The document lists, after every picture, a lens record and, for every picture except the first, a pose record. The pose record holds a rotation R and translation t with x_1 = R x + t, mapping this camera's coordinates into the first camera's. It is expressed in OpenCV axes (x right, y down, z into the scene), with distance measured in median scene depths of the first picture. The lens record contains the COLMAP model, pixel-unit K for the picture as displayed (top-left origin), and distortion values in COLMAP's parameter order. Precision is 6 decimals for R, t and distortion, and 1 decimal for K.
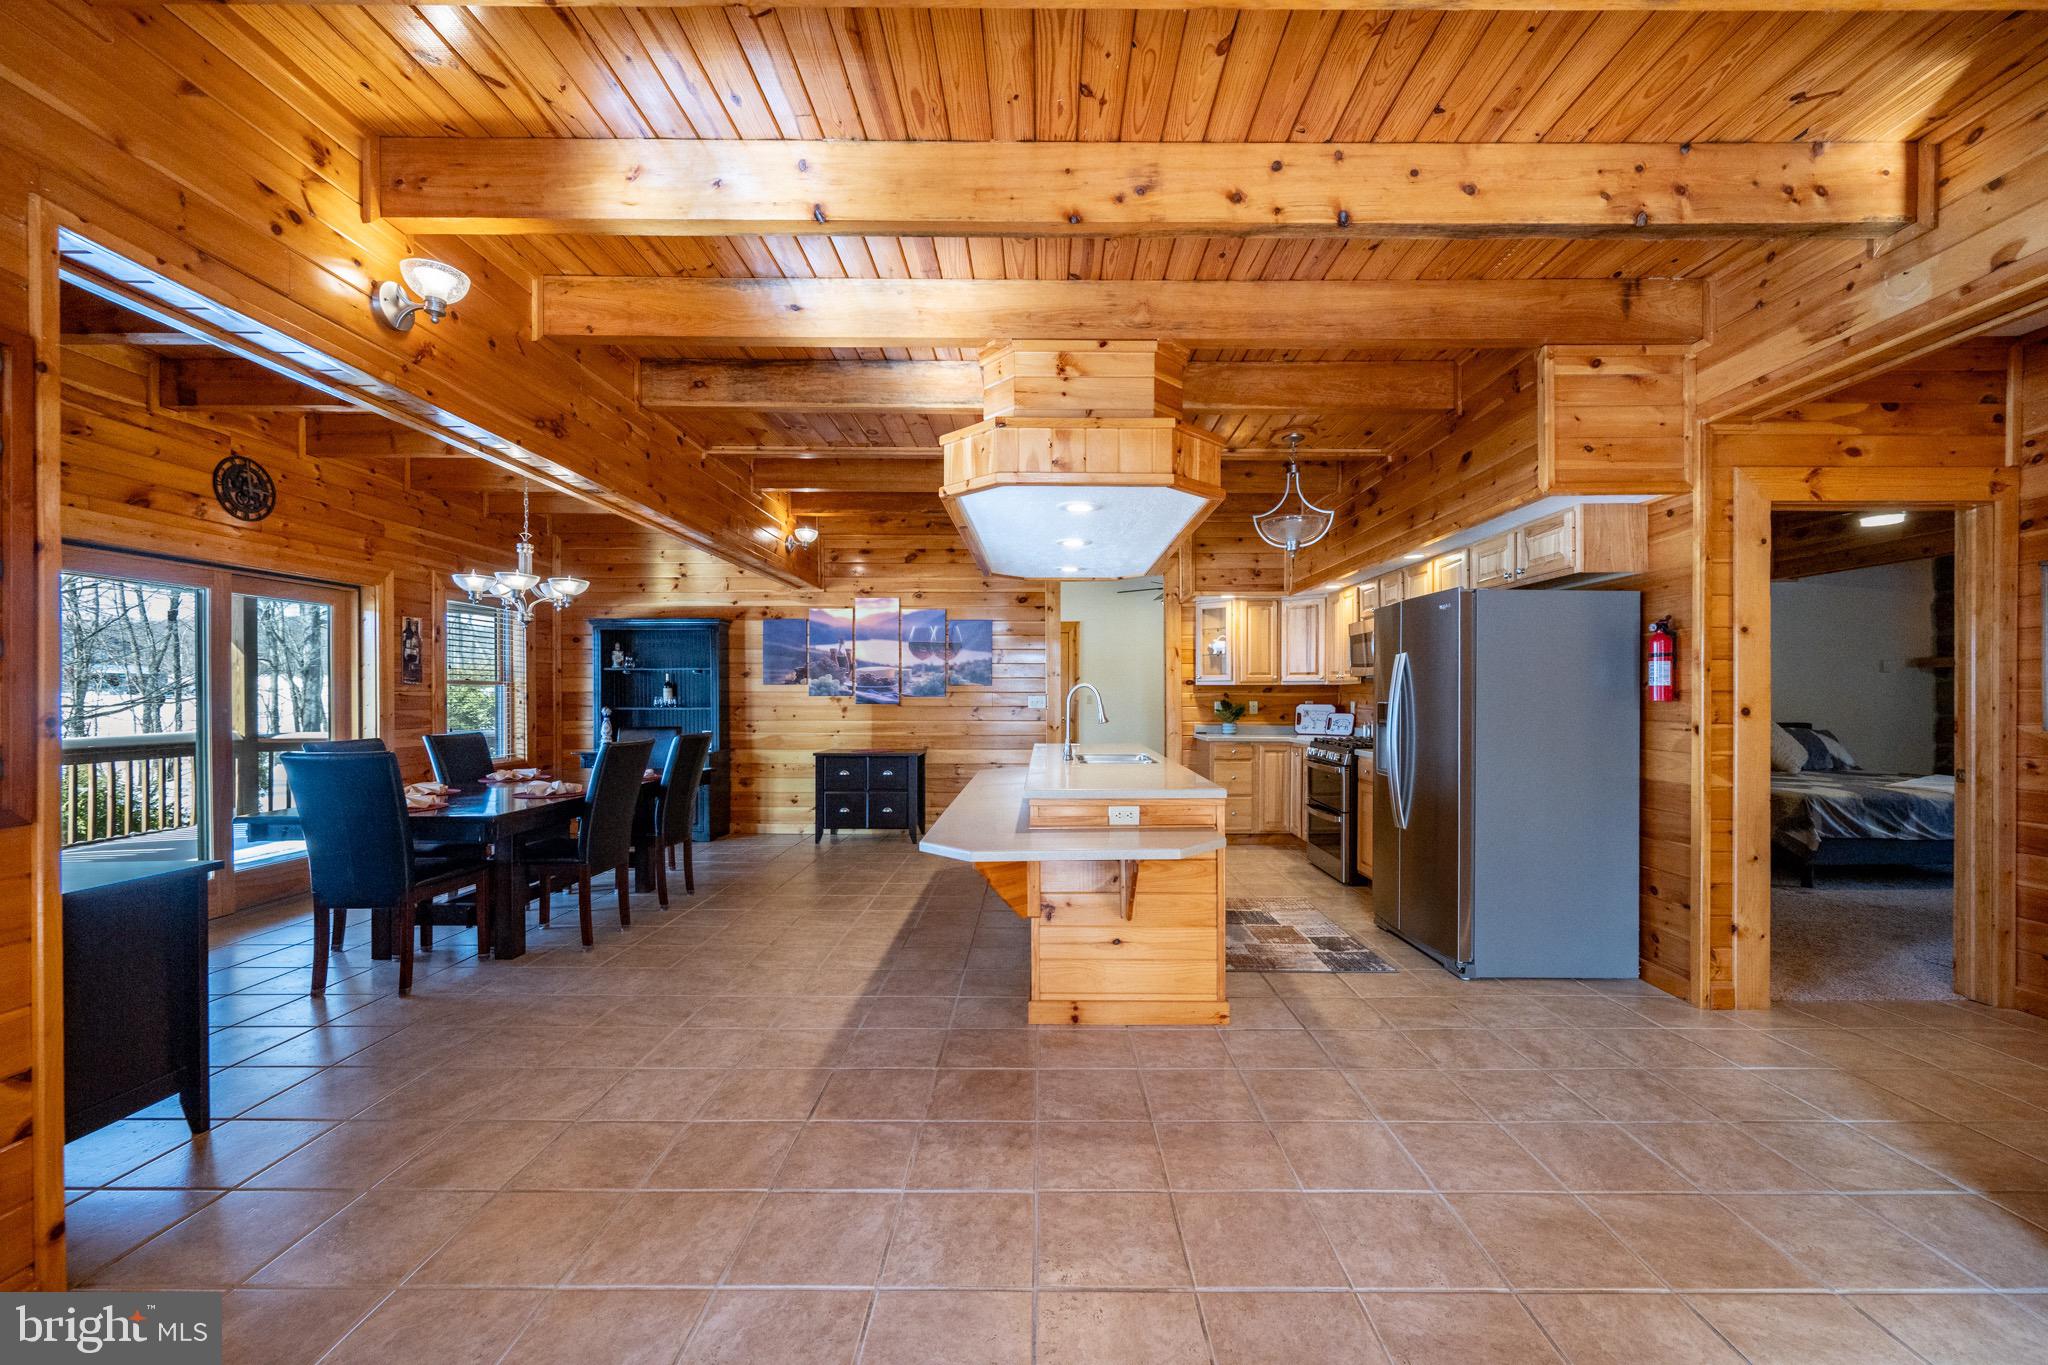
lens RADIAL K [[835.0, 0, 1032.8], [0, 835.0, 701.8], [0, 0, 1]] dist [-0.001593, 0.001096]
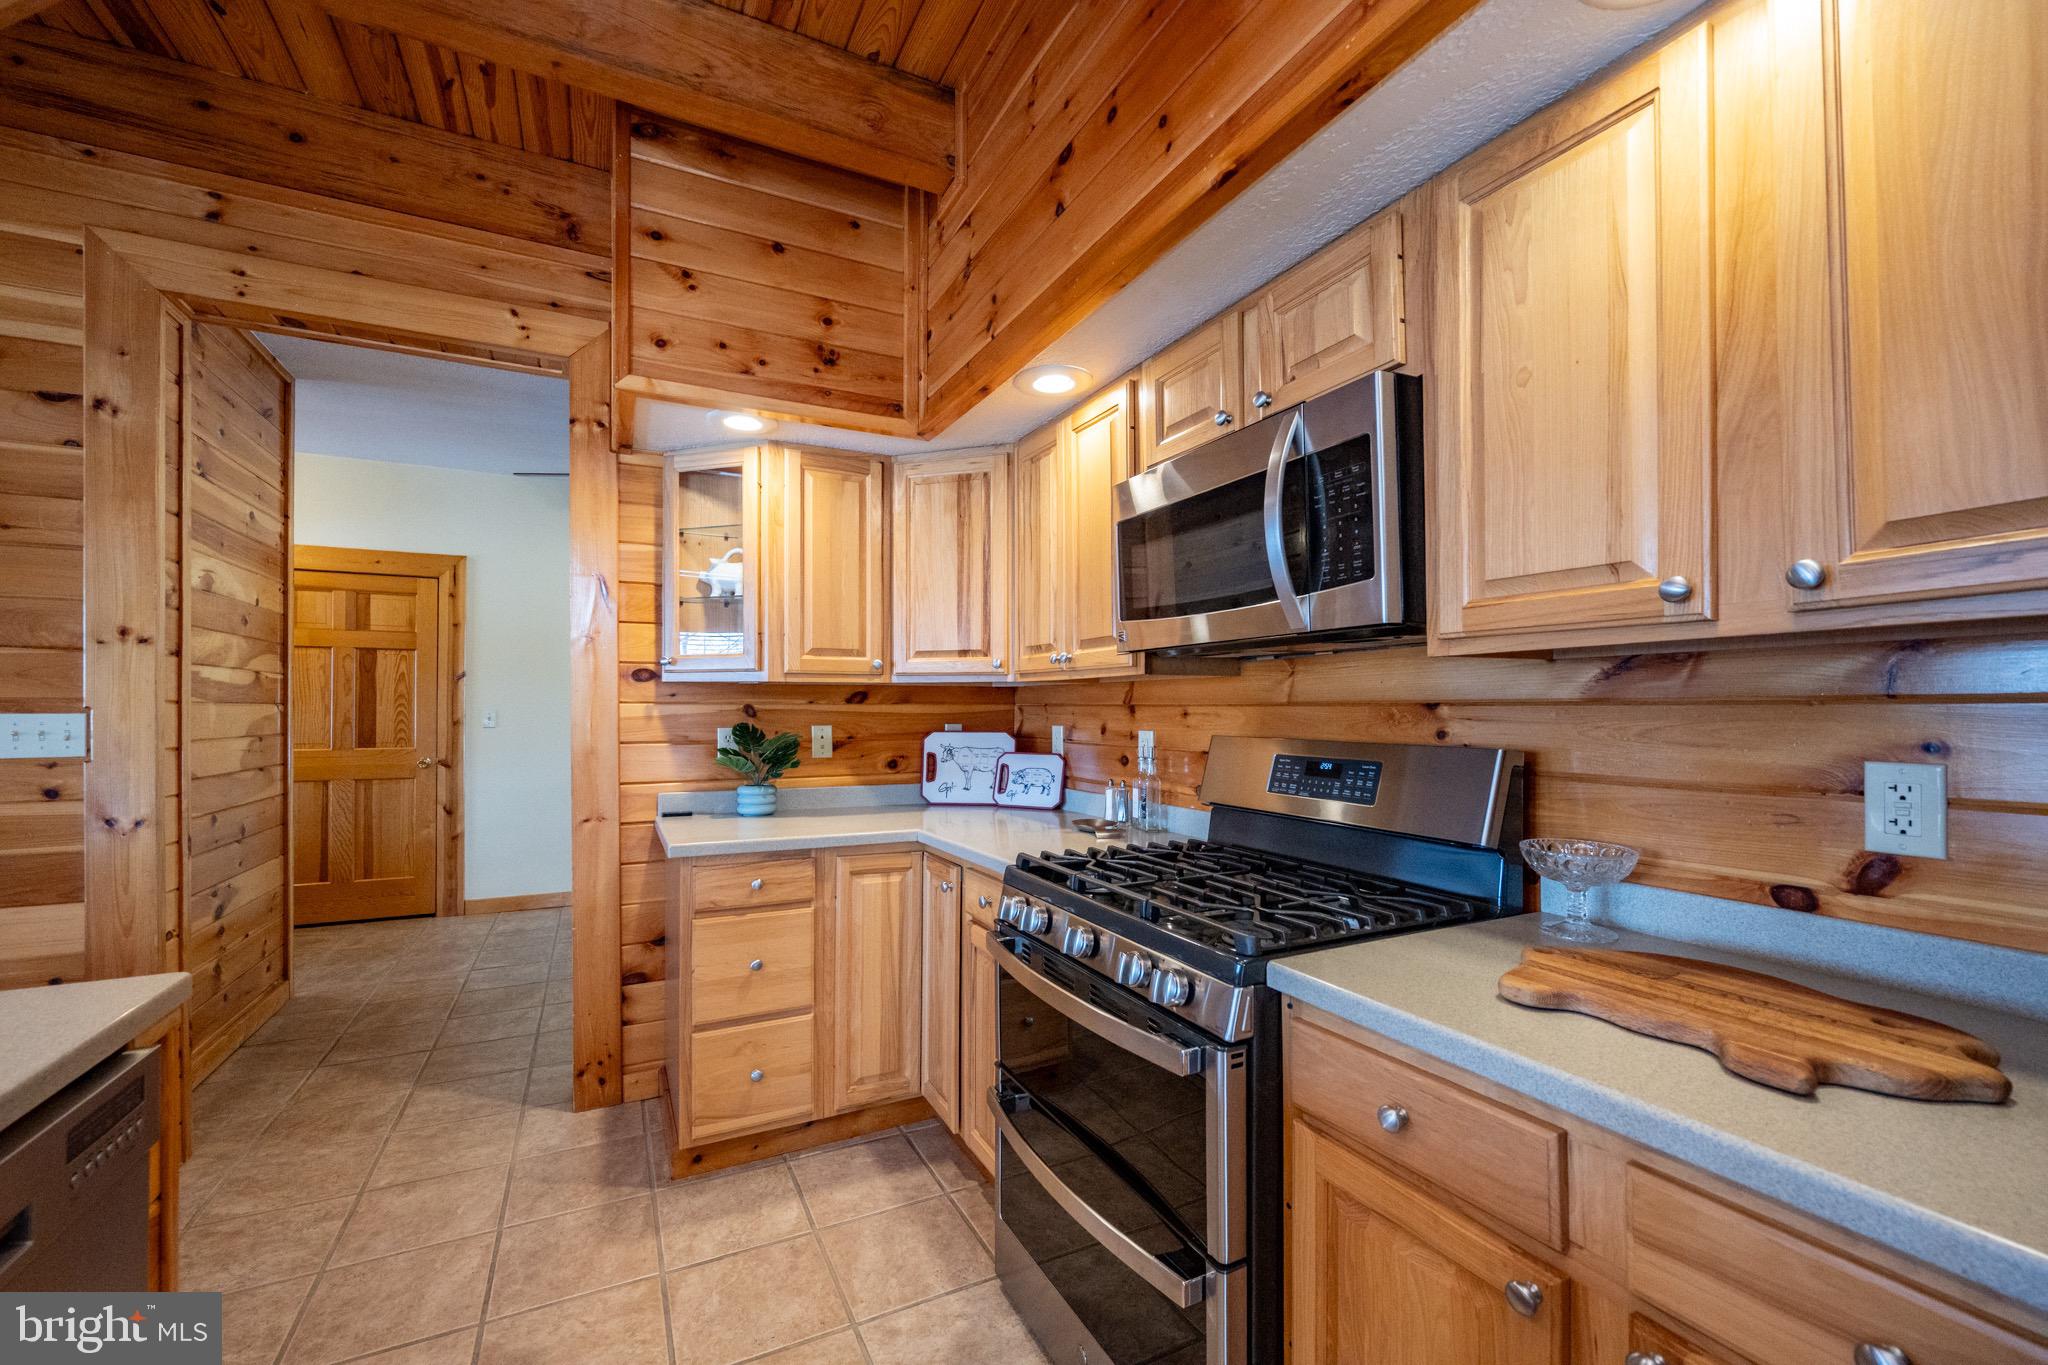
lens RADIAL K [[835.0, 0, 1024.3], [0, 835.0, 704.0], [0, 0, 1]] dist [-0.001593, 0.001096]
pose [[0.888235, 0.002228, 0.459384, 0.175106], [0.004552, 0.999896, -0.013650, -0.005319], [-0.459367, 0.014215, 0.888133, 0.631780]]
